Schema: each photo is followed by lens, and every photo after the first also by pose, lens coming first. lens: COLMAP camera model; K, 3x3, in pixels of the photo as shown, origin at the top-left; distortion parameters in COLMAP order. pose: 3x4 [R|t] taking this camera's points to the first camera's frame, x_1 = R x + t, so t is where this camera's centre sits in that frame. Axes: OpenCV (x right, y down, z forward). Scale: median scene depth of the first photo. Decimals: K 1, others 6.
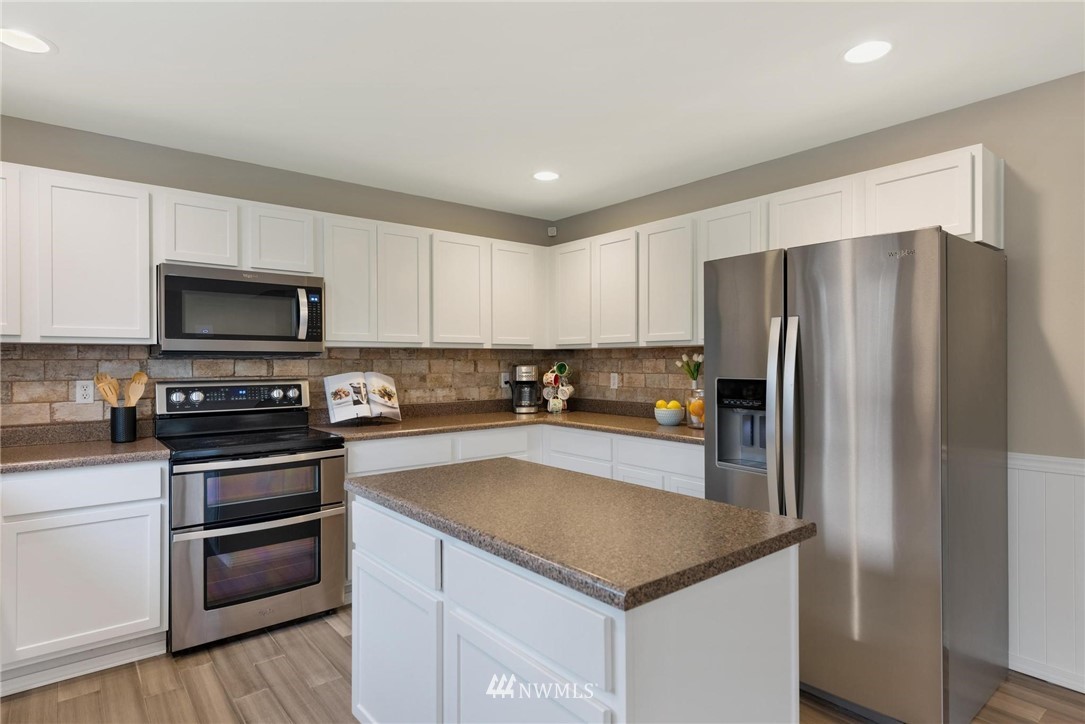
lens RADIAL K [[591.0, 0, 551.3], [0, 591.0, 361.9], [0, 0, 1]] dist [0.005827, -0.000461]
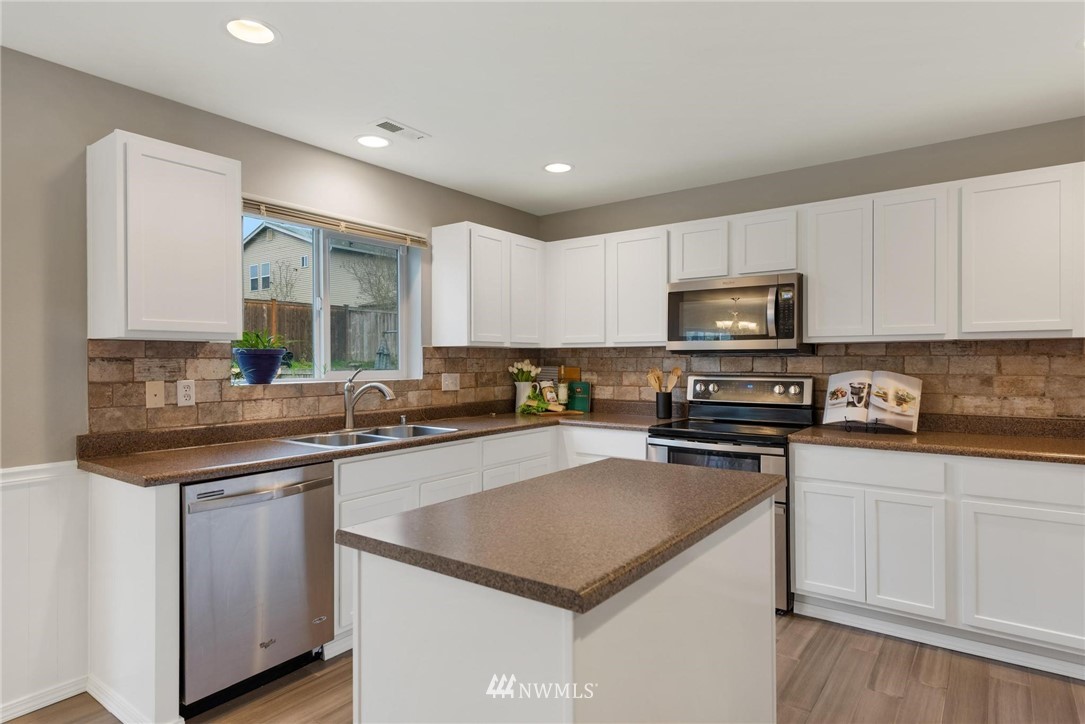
lens RADIAL K [[596.9, 0, 549.7], [0, 596.9, 372.7], [0, 0, 1]] dist [-0.006270, -0.000094]
pose [[0.234257, 0.024720, -0.971860, 0.453187], [0.002585, 0.999657, 0.026050, -0.004458], [0.972171, -0.008614, 0.234113, 0.354658]]
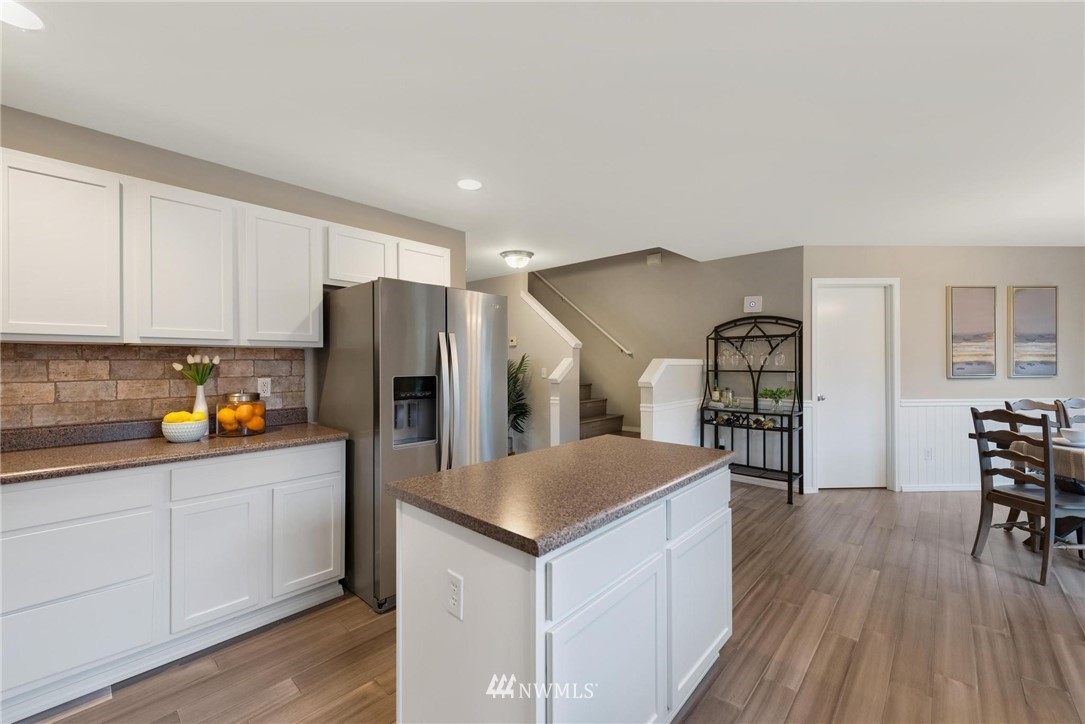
lens RADIAL K [[436.1, 0, 536.7], [0, 436.1, 362.7], [0, 0, 1]] dist [0.001079, -0.001366]
pose [[-0.125051, 0.001290, 0.992150, -0.475806], [0.004130, 0.999991, -0.000780, 0.000463], [-0.992142, 0.004000, -0.125055, 0.614653]]
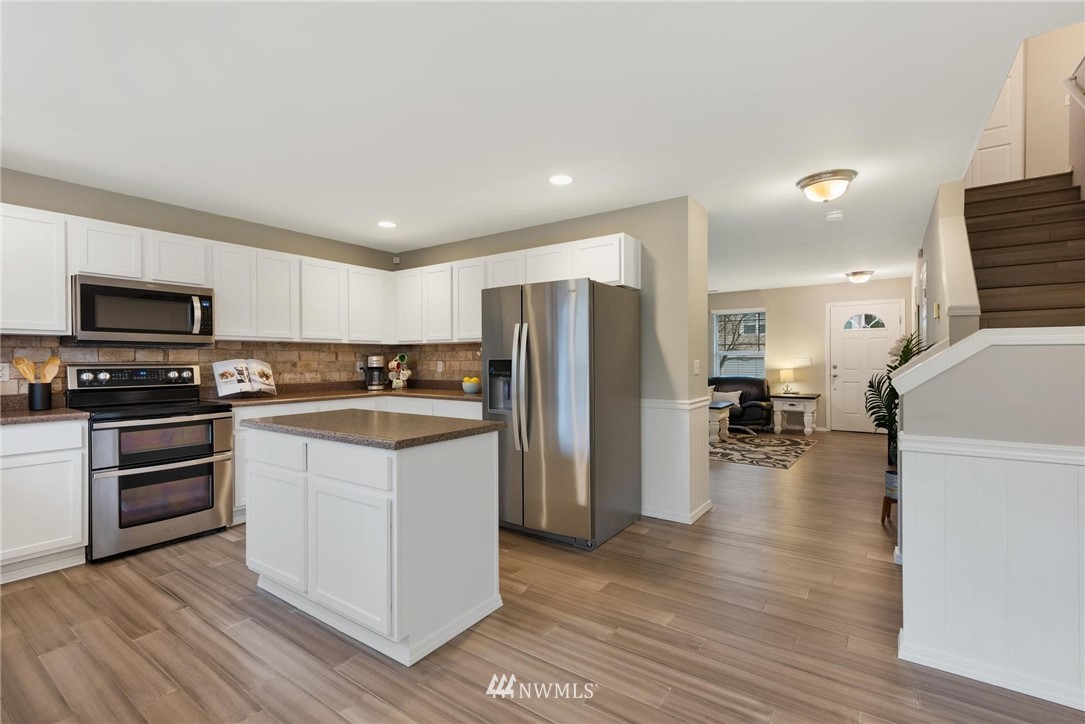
lens RADIAL K [[482.8, 0, 547.7], [0, 482.8, 362.2], [0, 0, 1]] dist [0.005153, -0.001721]
pose [[0.963713, -0.002092, 0.266933, 0.056730], [0.001211, 0.999993, 0.003465, 0.022689], [-0.266939, -0.003016, 0.963709, -0.267809]]
